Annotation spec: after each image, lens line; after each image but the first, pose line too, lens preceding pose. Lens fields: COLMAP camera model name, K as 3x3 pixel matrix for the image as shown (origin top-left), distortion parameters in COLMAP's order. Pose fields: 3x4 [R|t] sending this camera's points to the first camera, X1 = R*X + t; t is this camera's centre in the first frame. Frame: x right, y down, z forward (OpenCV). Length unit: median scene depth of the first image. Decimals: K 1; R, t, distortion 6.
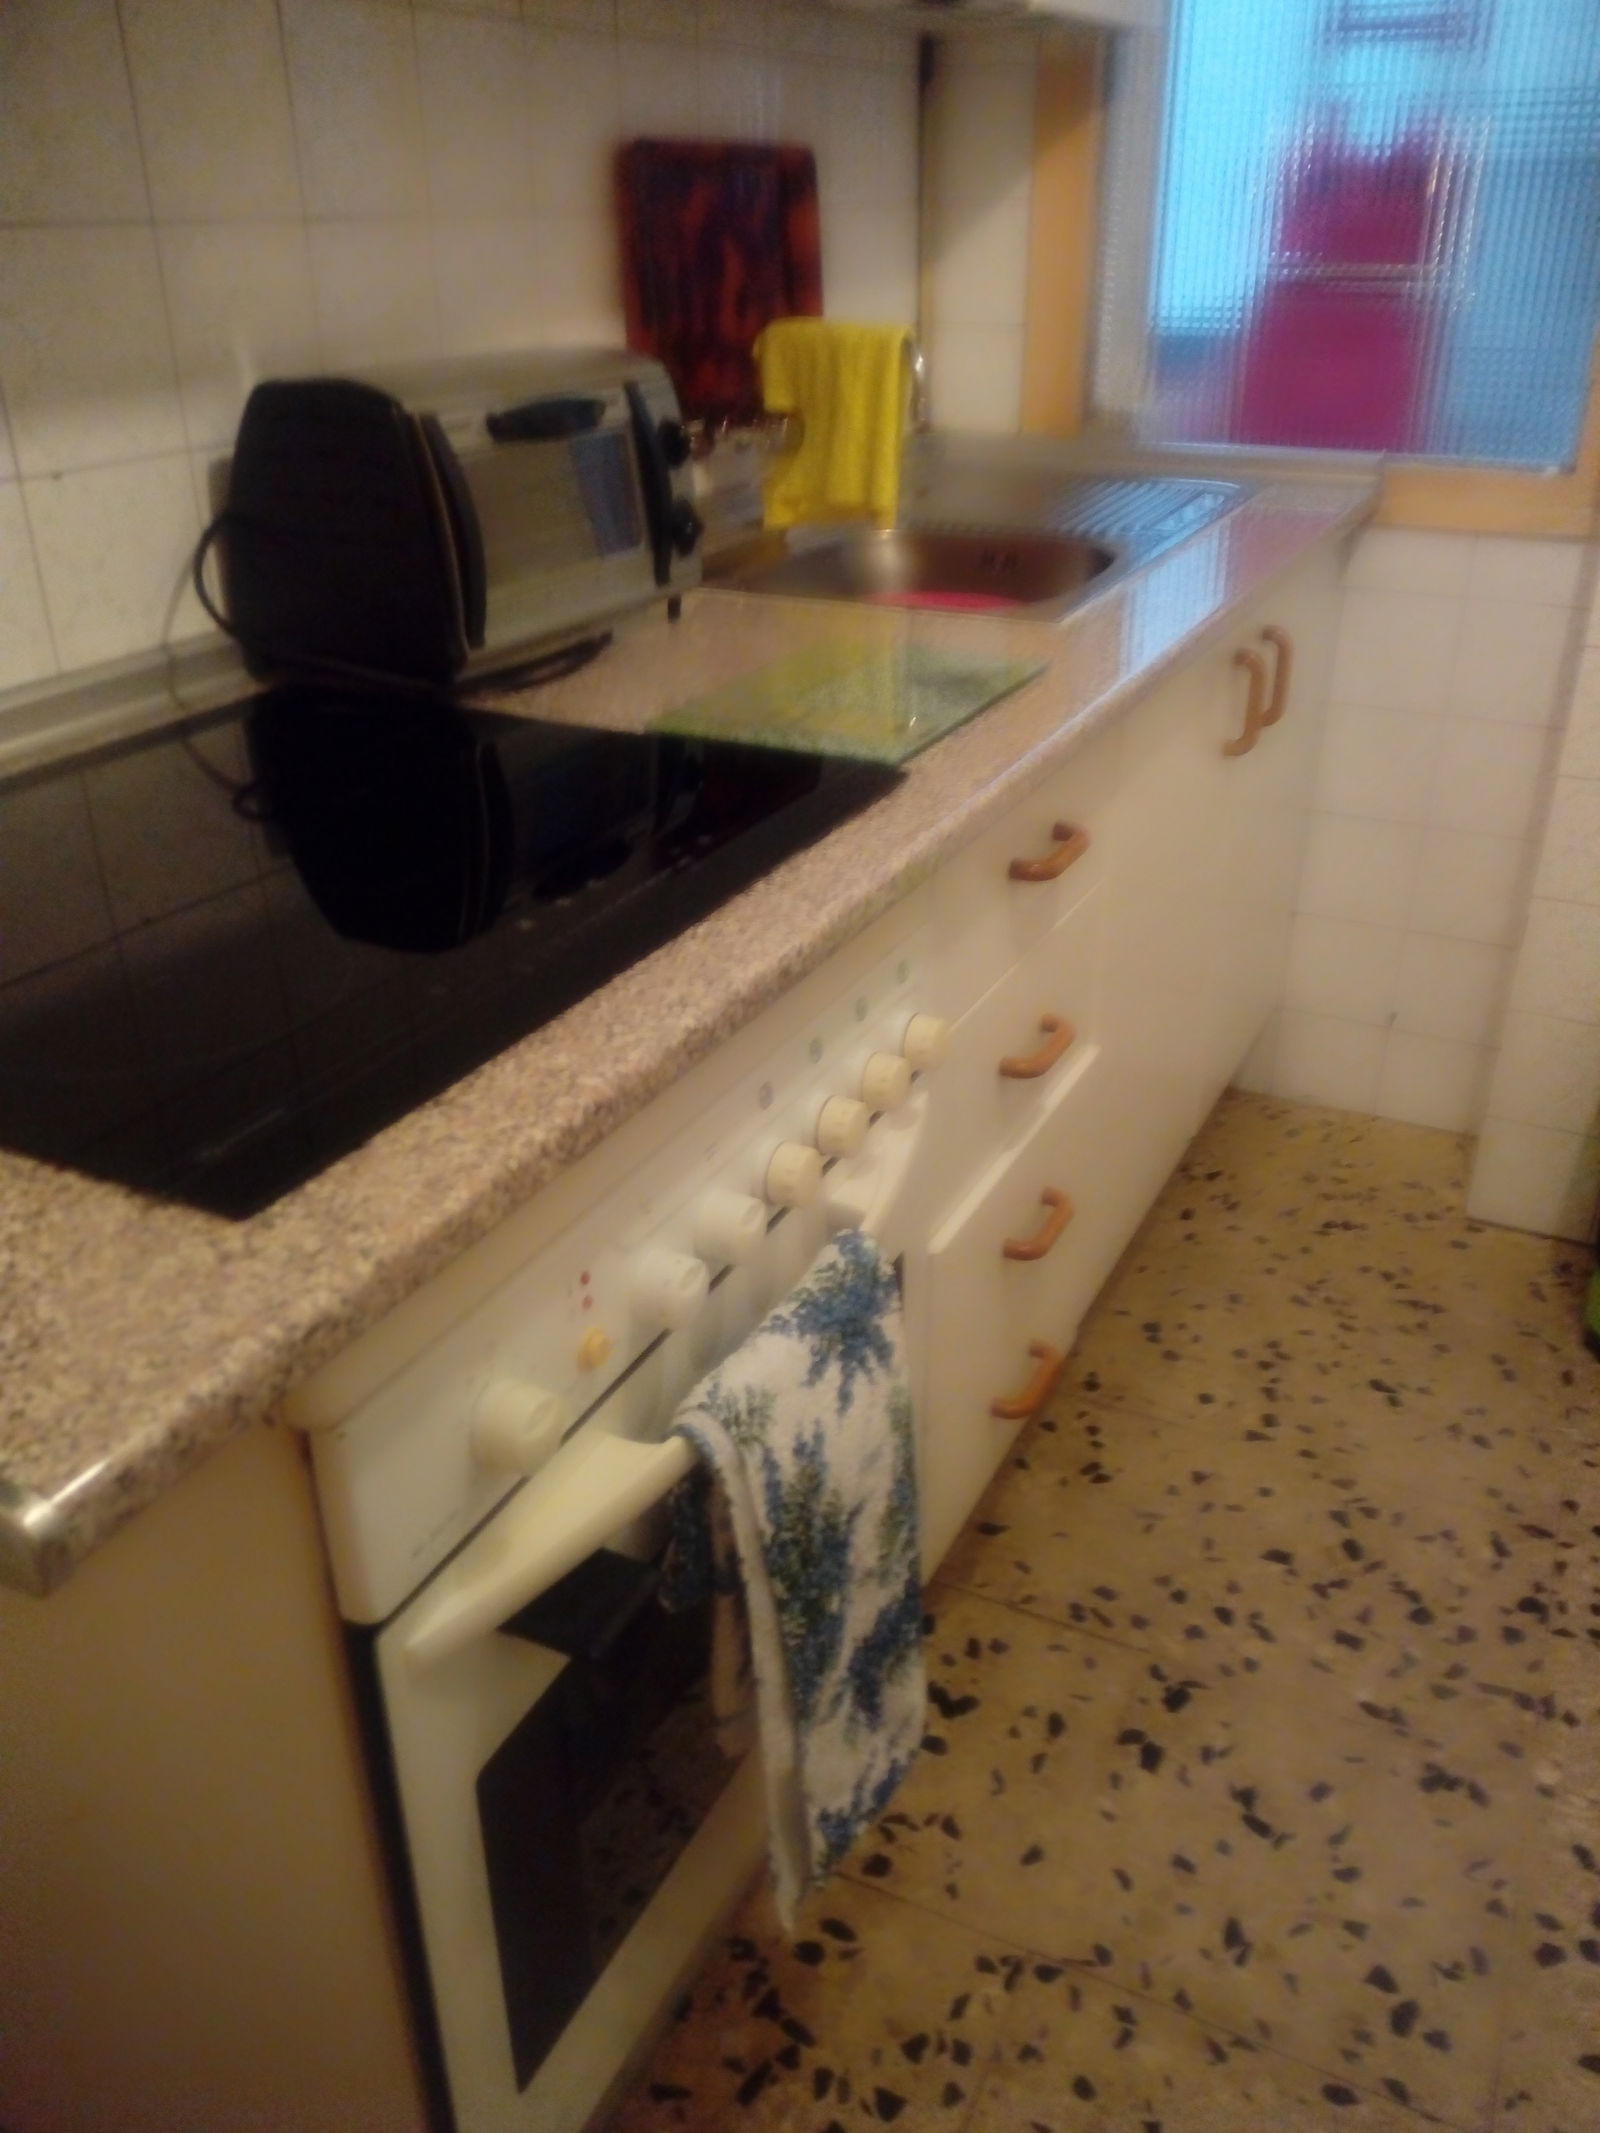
lens RADIAL K [[1707.7, 0, 804.9], [0, 1707.7, 1056.6], [0, 0, 1]] dist [0.007194, -0.002280]
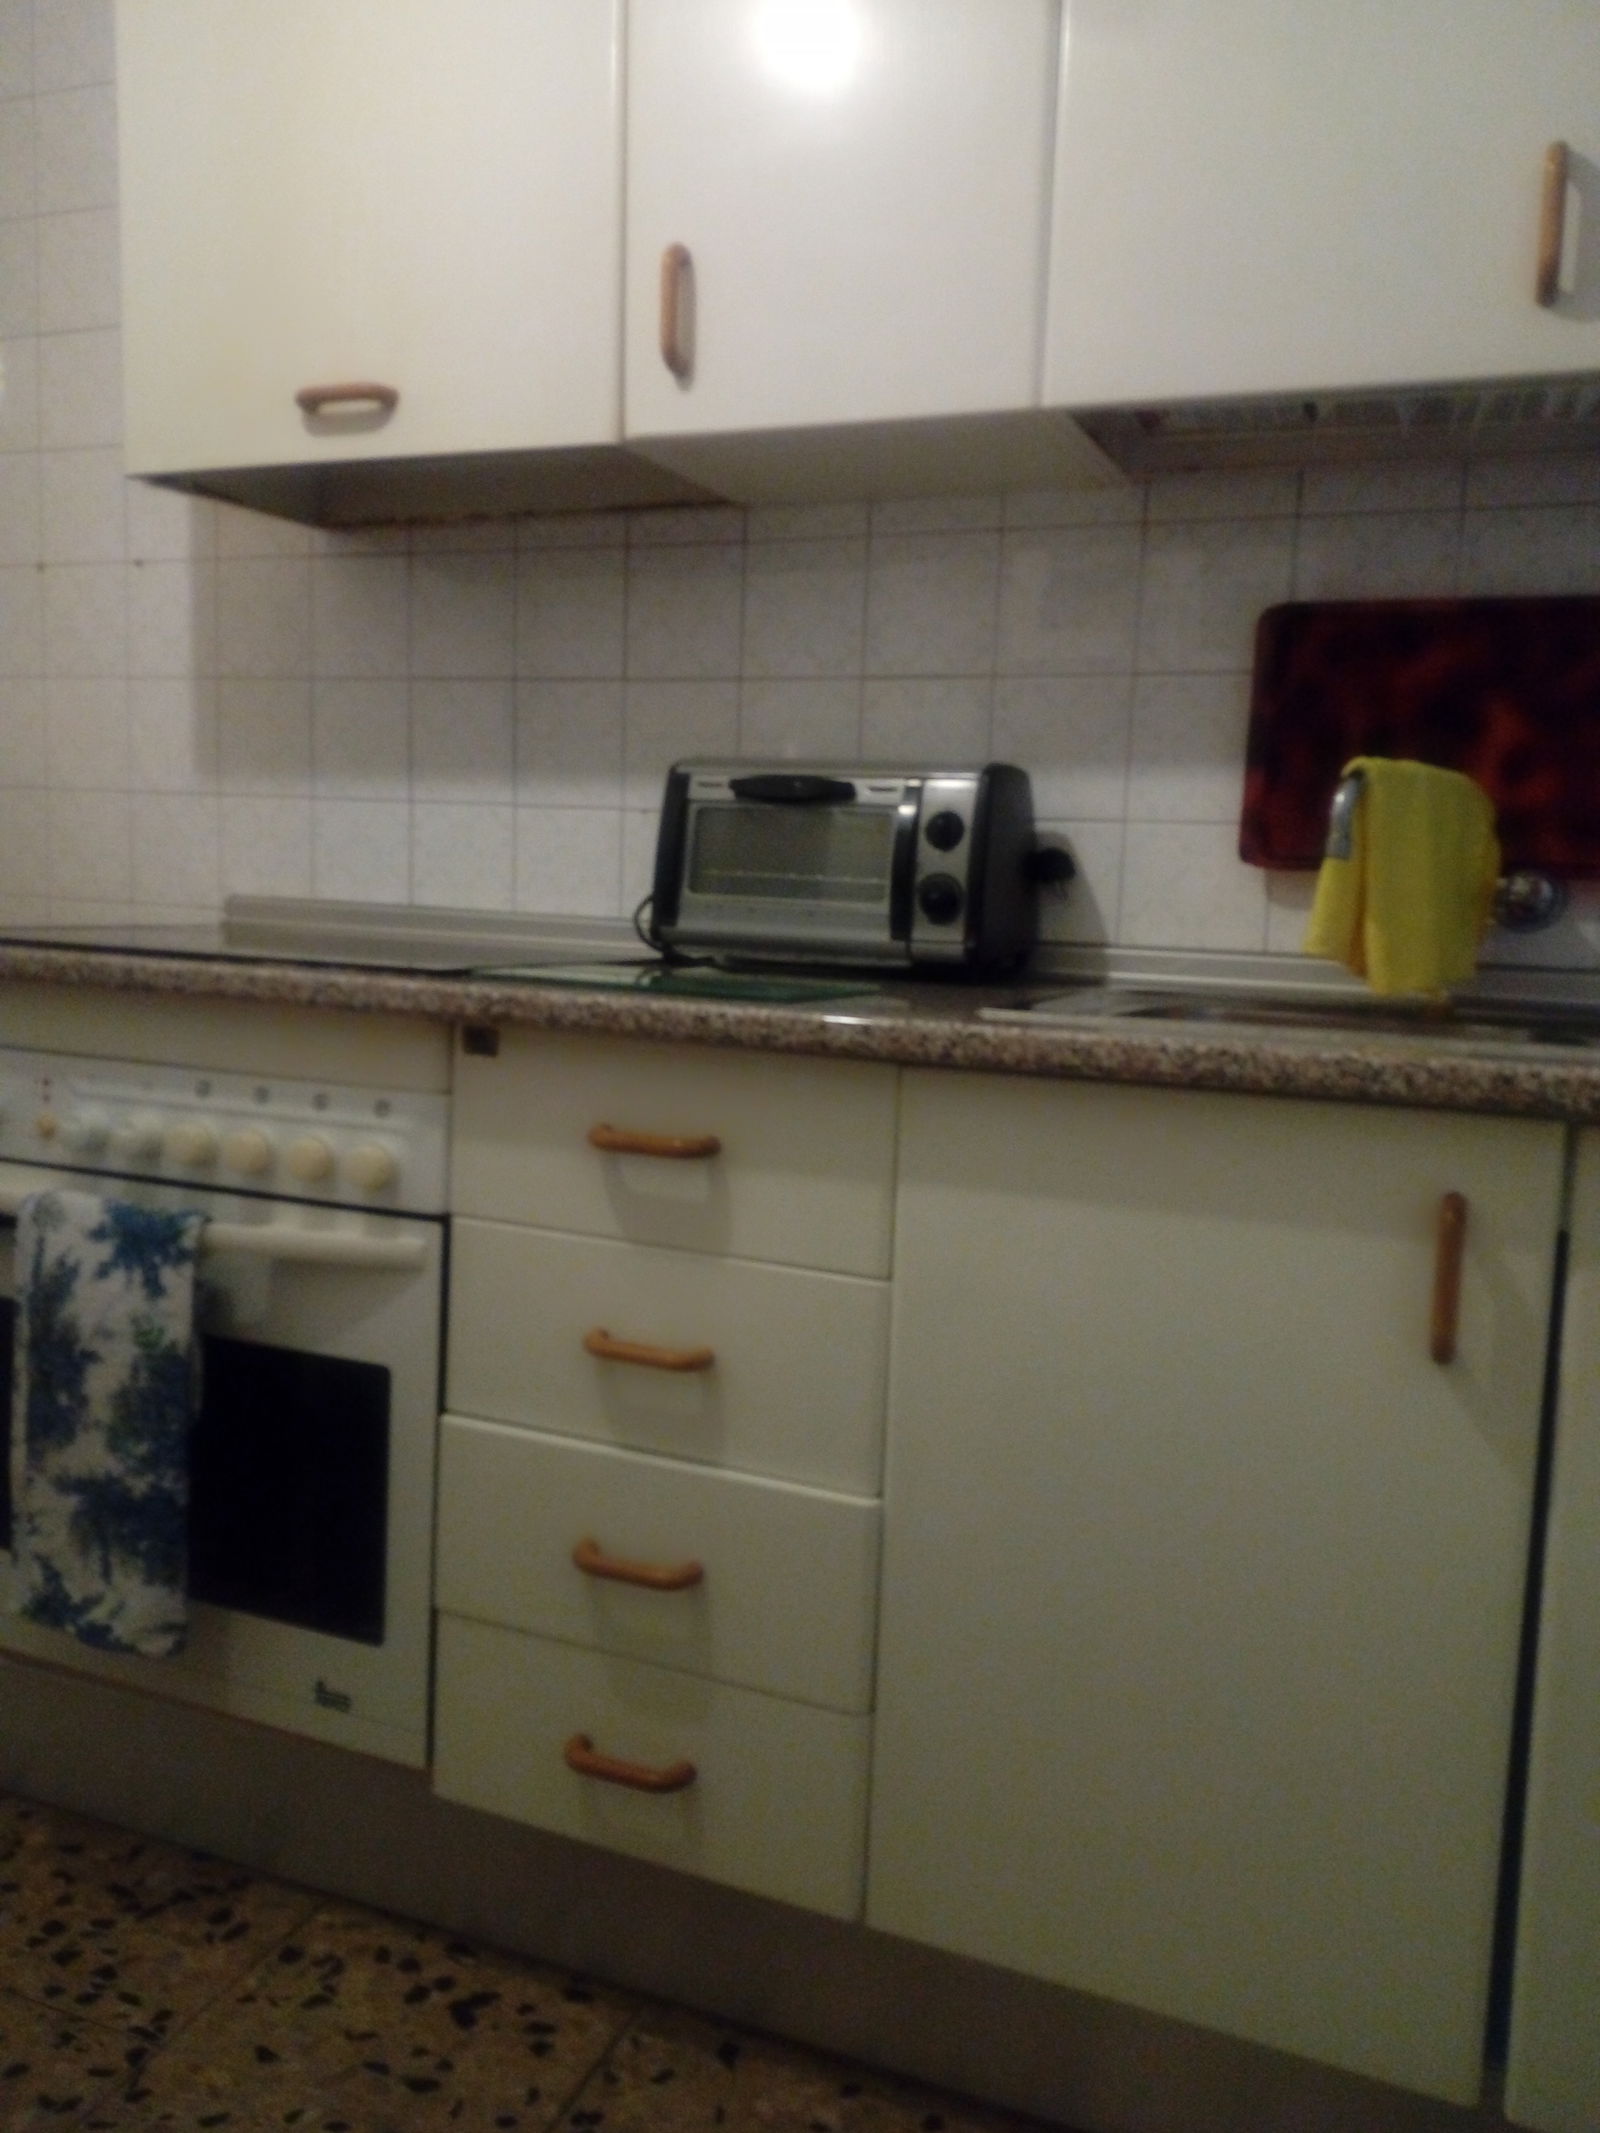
lens RADIAL K [[1682.4, 0, 801.6], [0, 1682.4, 1097.9], [0, 0, 1]] dist [0.035794, 0.001155]
pose [[0.073515, 0.150168, -0.985923, 1.037986], [-0.502238, 0.859661, 0.093488, -0.263860], [0.861599, 0.488295, 0.138618, 0.836822]]
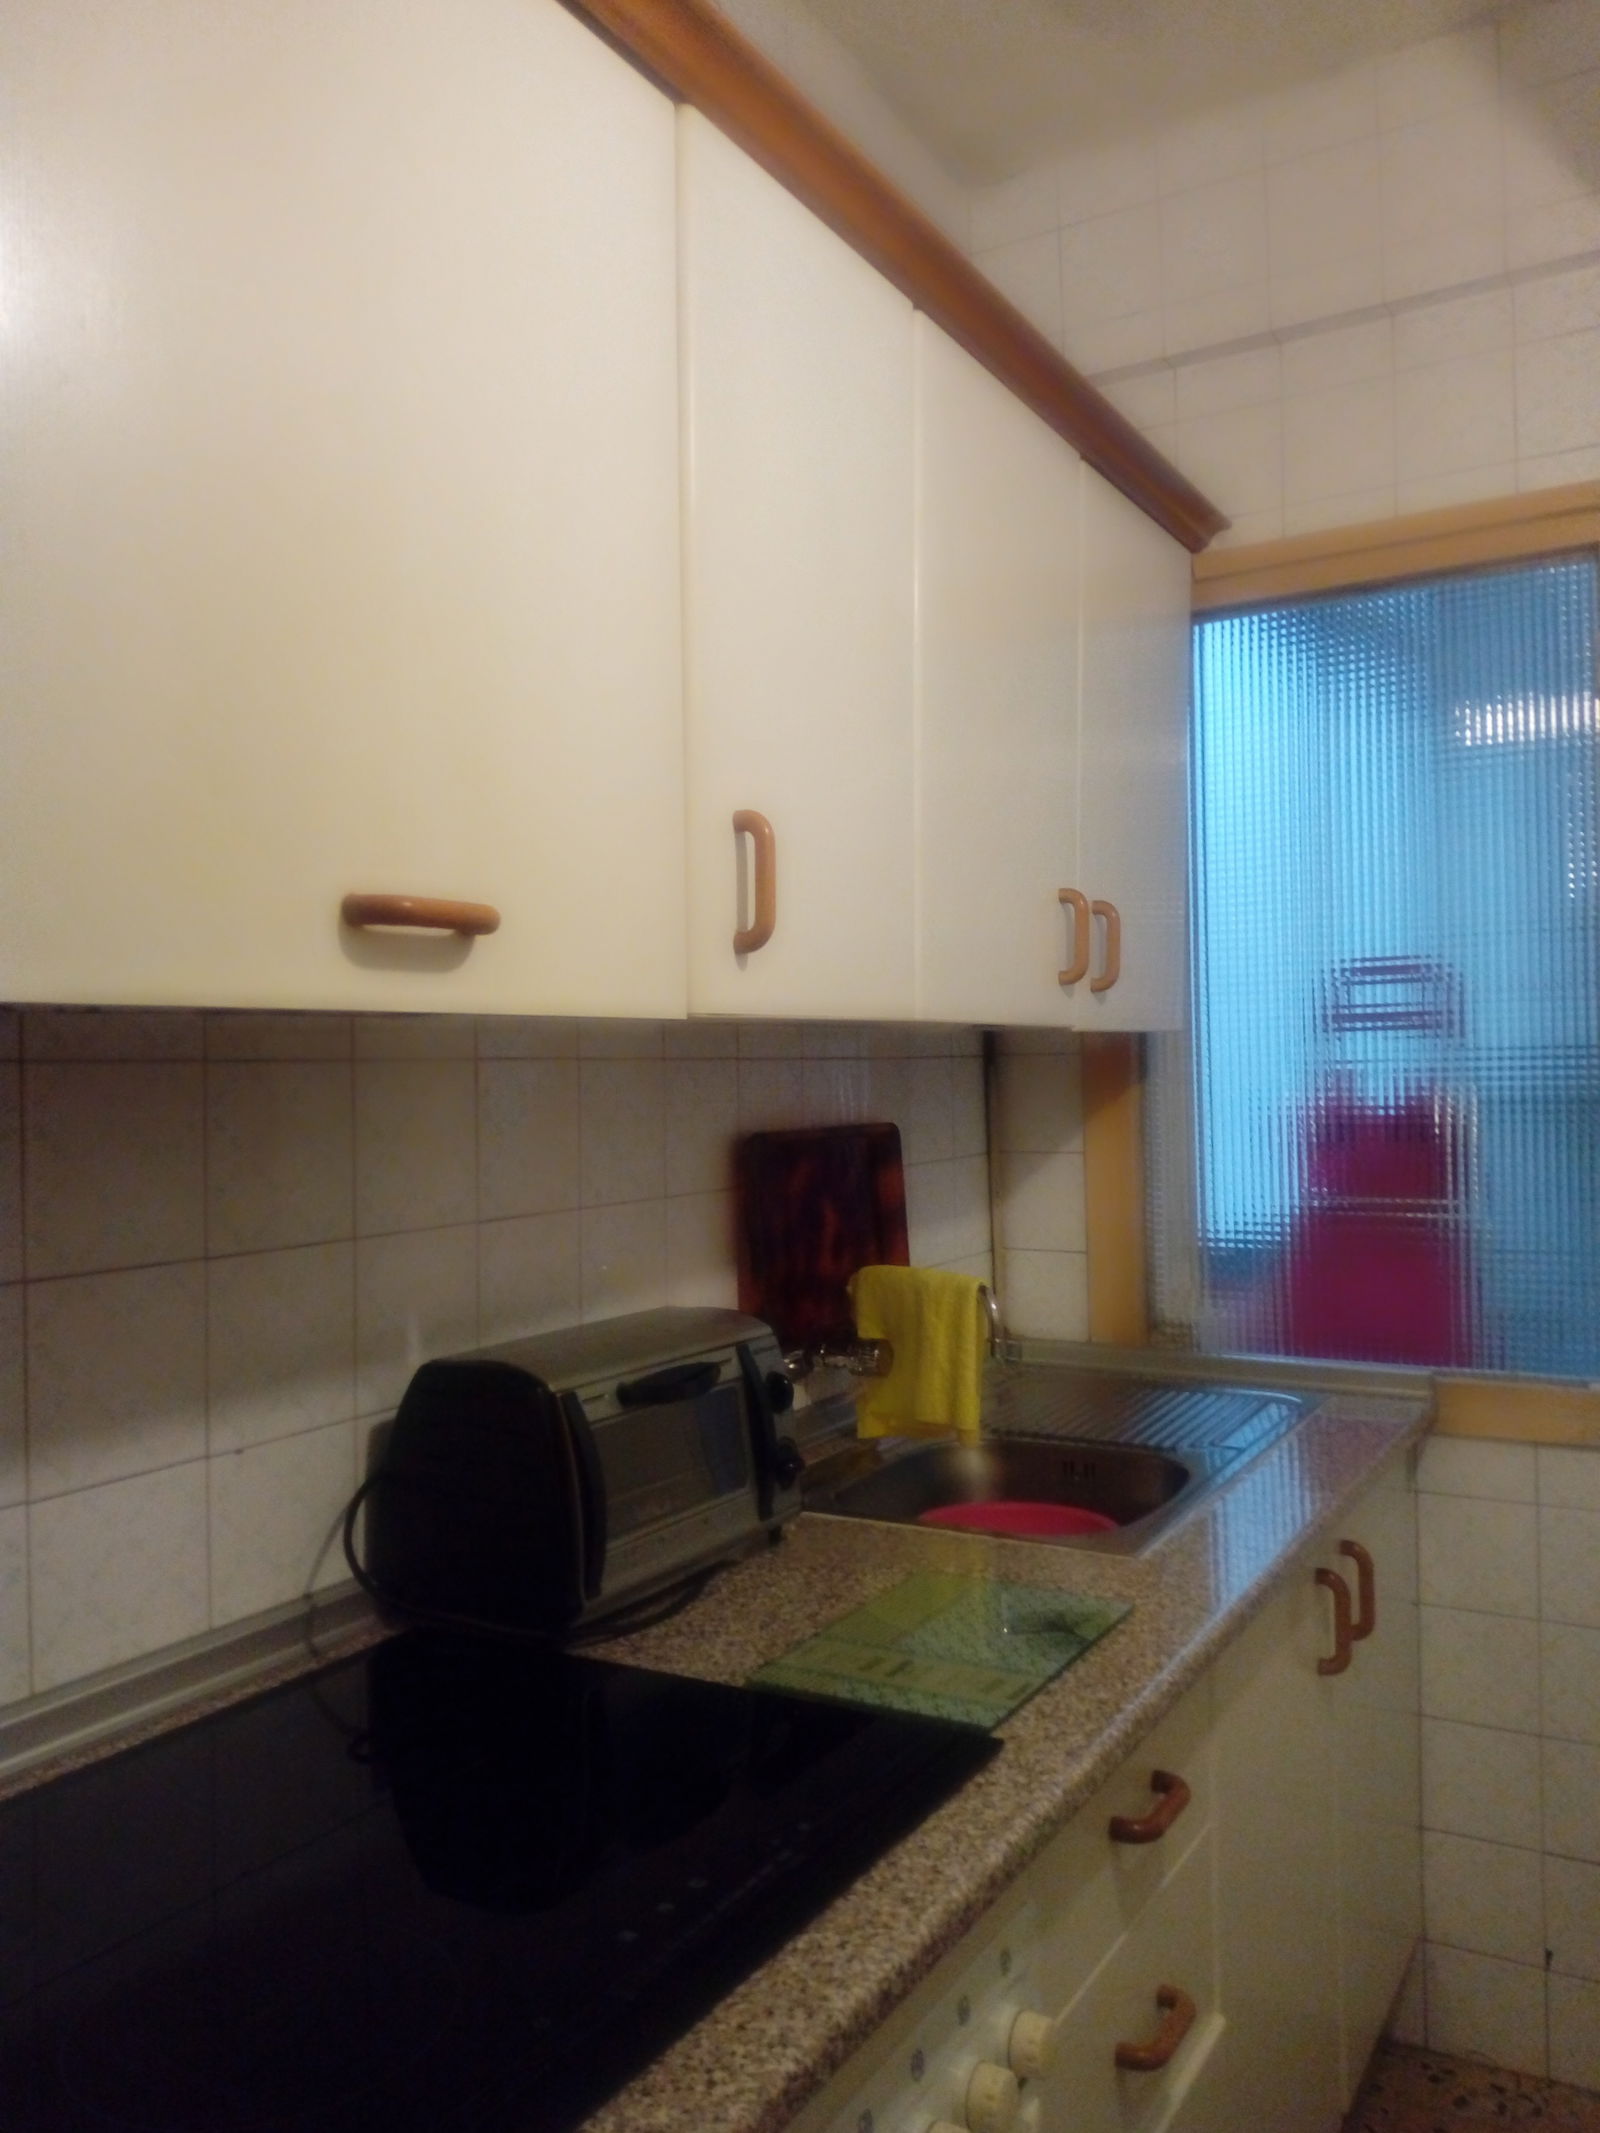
lens RADIAL K [[1647.8, 0, 800.0], [0, 1647.8, 1066.5], [0, 0, 1]] dist [0.064555, -0.081506]
pose [[0.998401, -0.016243, -0.054144, -0.000015], [-0.011293, 0.881200, -0.472608, -0.036419], [0.055388, 0.472464, 0.879608, -0.061066]]
